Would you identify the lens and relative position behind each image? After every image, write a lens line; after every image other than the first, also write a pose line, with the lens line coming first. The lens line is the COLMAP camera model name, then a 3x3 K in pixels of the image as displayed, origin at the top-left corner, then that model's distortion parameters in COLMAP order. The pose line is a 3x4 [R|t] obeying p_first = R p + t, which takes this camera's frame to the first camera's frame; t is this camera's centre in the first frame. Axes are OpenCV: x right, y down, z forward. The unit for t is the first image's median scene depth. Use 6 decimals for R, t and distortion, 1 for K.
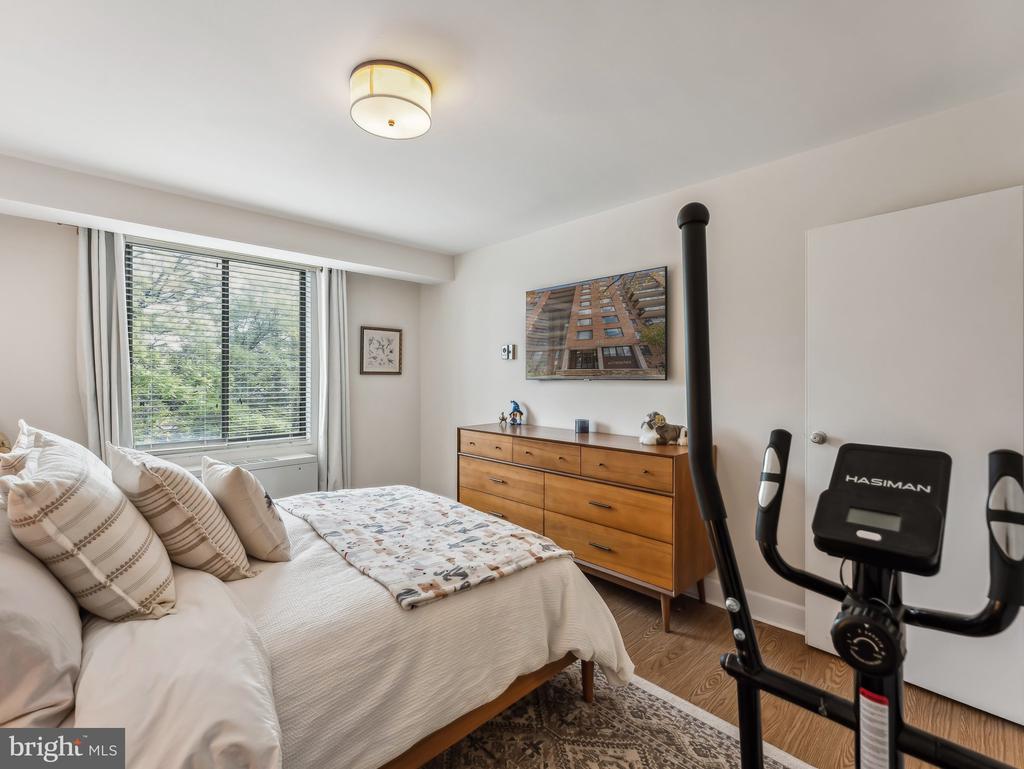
lens RADIAL K [[471.4, 0, 512.0], [0, 471.4, 384.5], [0, 0, 1]] dist [-0.000057, -0.000070]
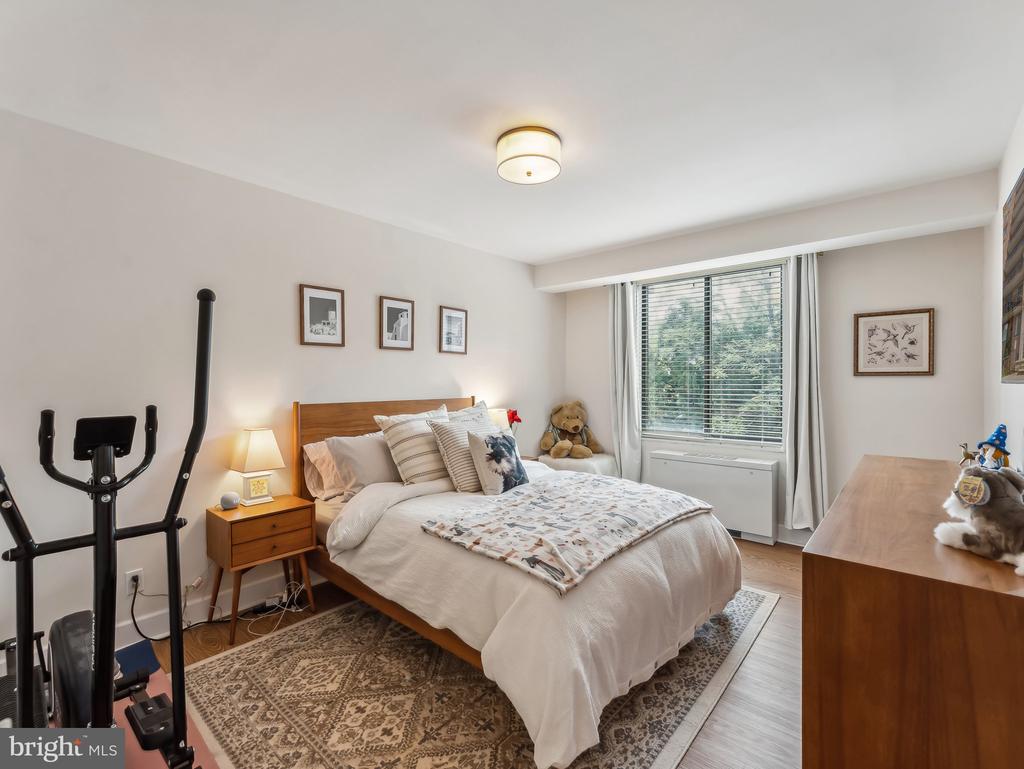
lens RADIAL K [[471.4, 0, 512.0], [0, 471.4, 384.5], [0, 0, 1]] dist [-0.000057, -0.000070]
pose [[0.056041, 0.007026, -0.998404, 0.953262], [-0.009503, 0.999934, 0.006504, -0.014252], [0.998383, 0.009123, 0.056104, 0.845086]]
